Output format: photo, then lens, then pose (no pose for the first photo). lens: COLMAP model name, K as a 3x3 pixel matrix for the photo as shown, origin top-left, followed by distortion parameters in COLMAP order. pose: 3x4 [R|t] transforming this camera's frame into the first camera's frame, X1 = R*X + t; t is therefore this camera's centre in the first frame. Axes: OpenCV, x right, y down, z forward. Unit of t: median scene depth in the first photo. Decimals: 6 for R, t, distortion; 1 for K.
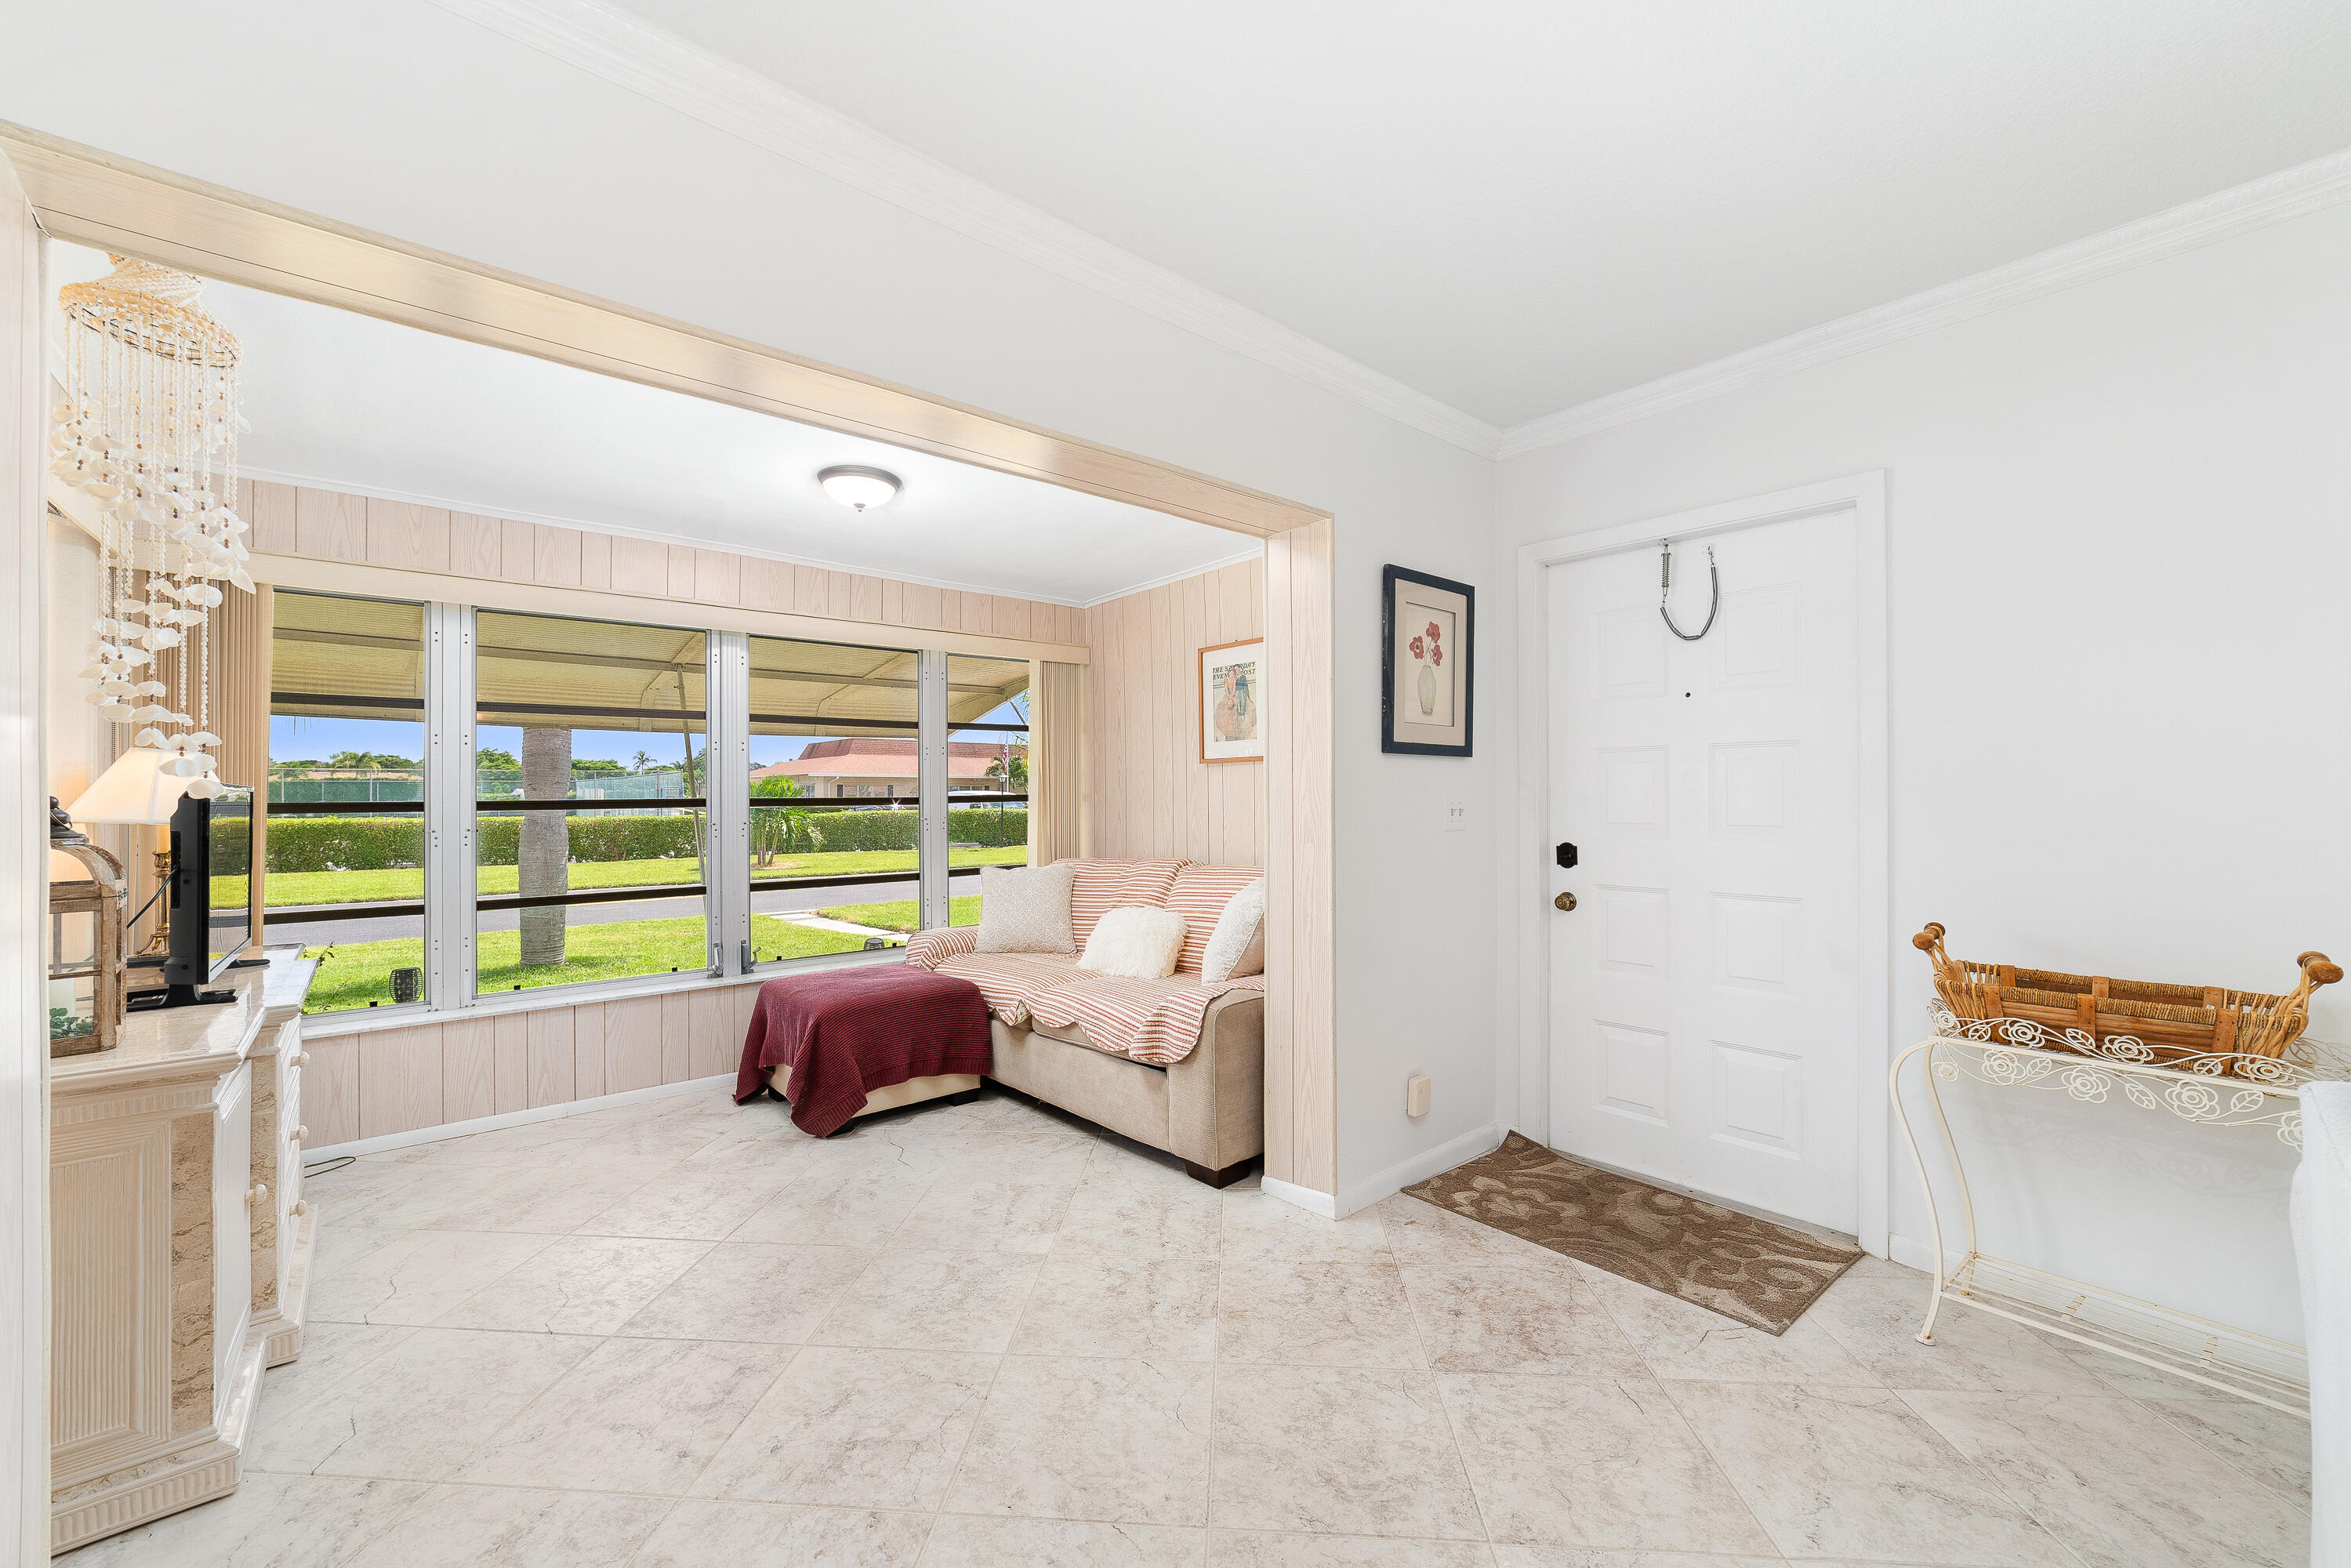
lens RADIAL K [[948.7, 0, 1165.7], [0, 948.7, 834.4], [0, 0, 1]] dist [-0.021235, 0.007096]
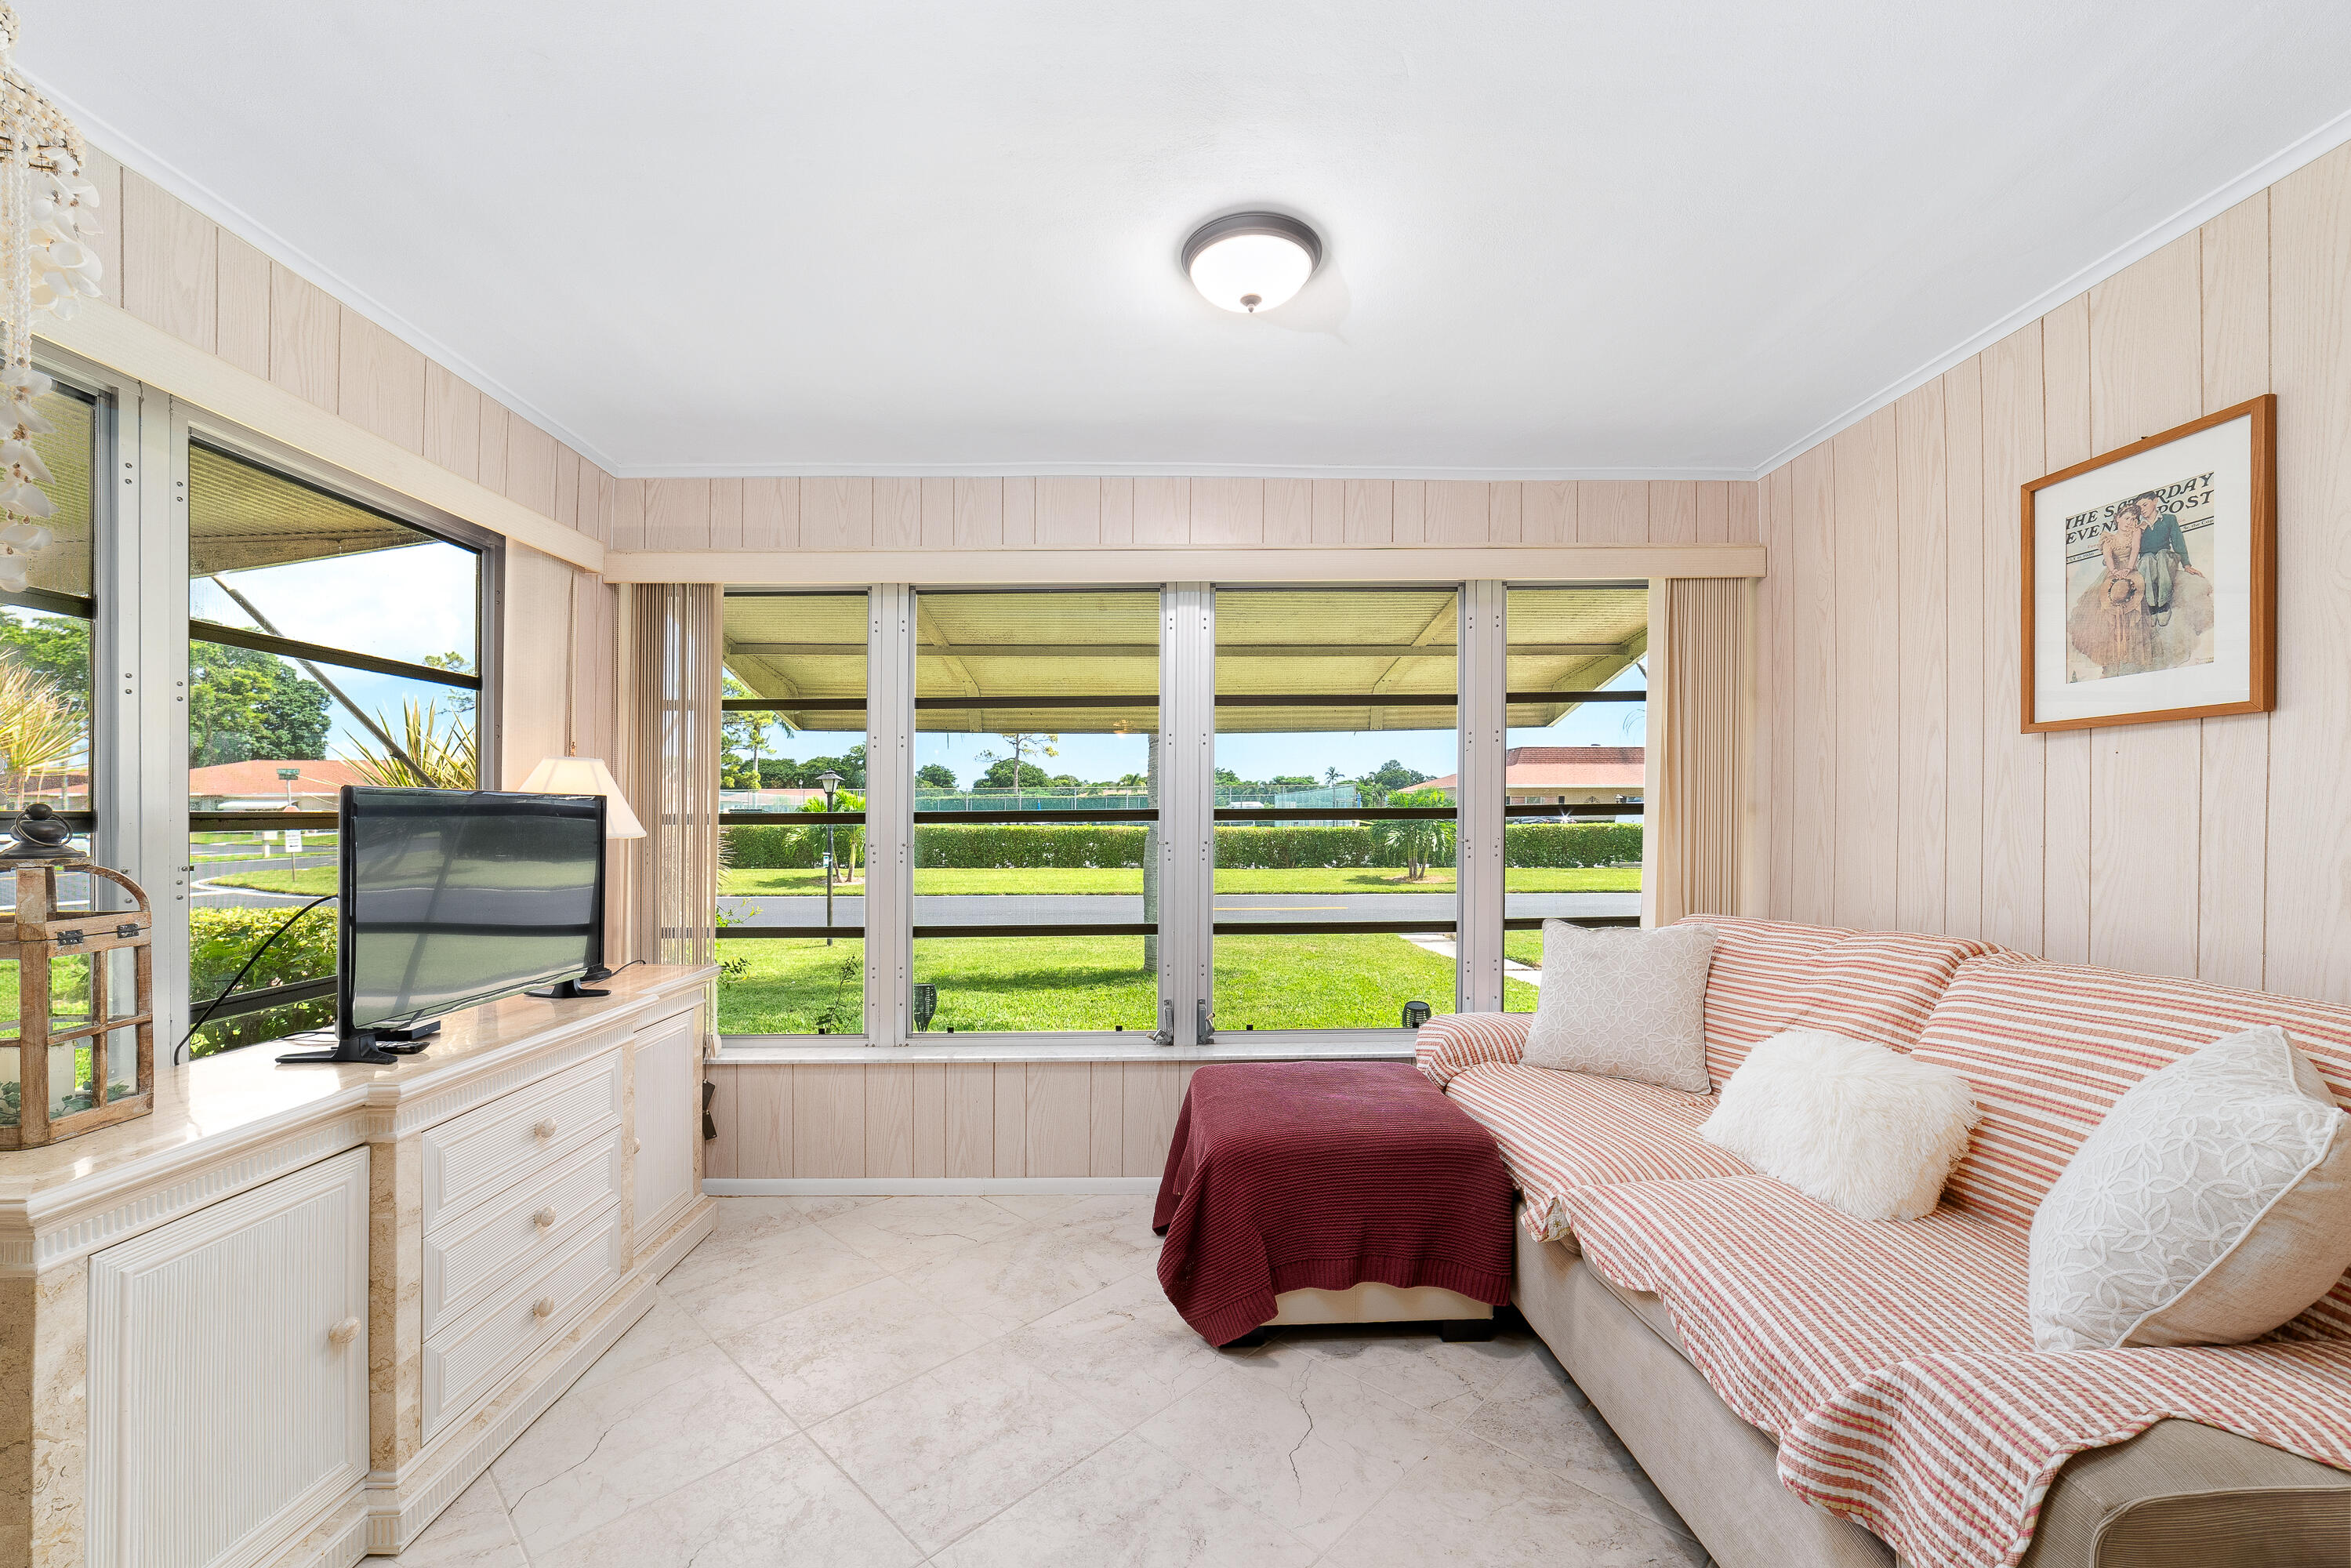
lens RADIAL K [[948.7, 0, 1165.7], [0, 948.7, 834.4], [0, 0, 1]] dist [-0.021235, 0.007096]
pose [[0.769742, 0.016648, -0.638138, 0.007242], [-0.024899, 0.999682, -0.003954, -0.014449], [0.637870, 0.018932, 0.769911, 0.405887]]
